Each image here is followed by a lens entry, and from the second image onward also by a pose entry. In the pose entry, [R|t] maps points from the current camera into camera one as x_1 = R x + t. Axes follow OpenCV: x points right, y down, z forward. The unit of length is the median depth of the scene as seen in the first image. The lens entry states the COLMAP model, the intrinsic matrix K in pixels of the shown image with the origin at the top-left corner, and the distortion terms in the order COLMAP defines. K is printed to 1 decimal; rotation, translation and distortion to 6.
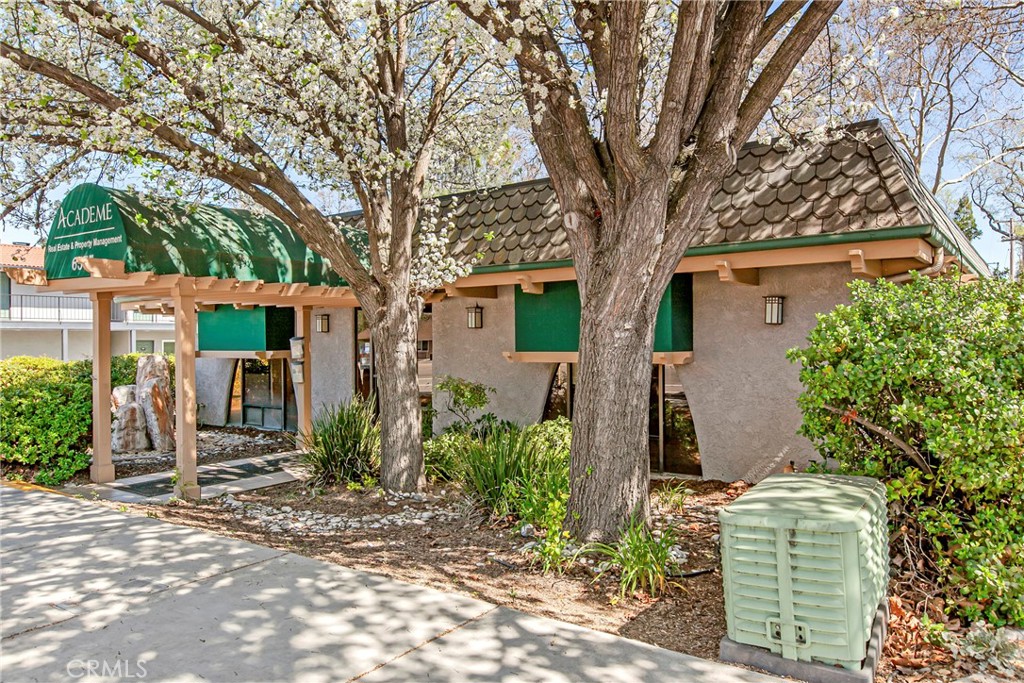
lens RADIAL K [[755.0, 0, 510.9], [0, 755.0, 342.4], [0, 0, 1]] dist [-0.047842, -0.002468]
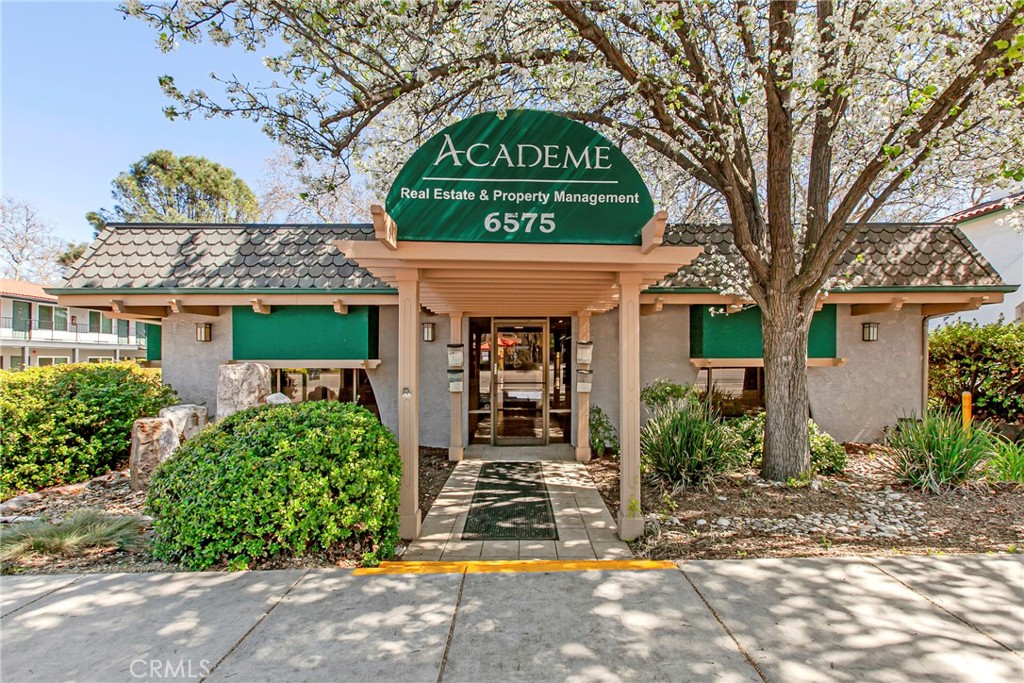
lens RADIAL K [[469.0, 0, 512.9], [0, 469.0, 349.0], [0, 0, 1]] dist [-0.001611, 0.000216]
pose [[0.784943, 0.011169, 0.619467, -0.897137], [-0.006536, 0.999931, -0.009748, 0.008560], [-0.619533, 0.003603, 0.784962, 0.726445]]
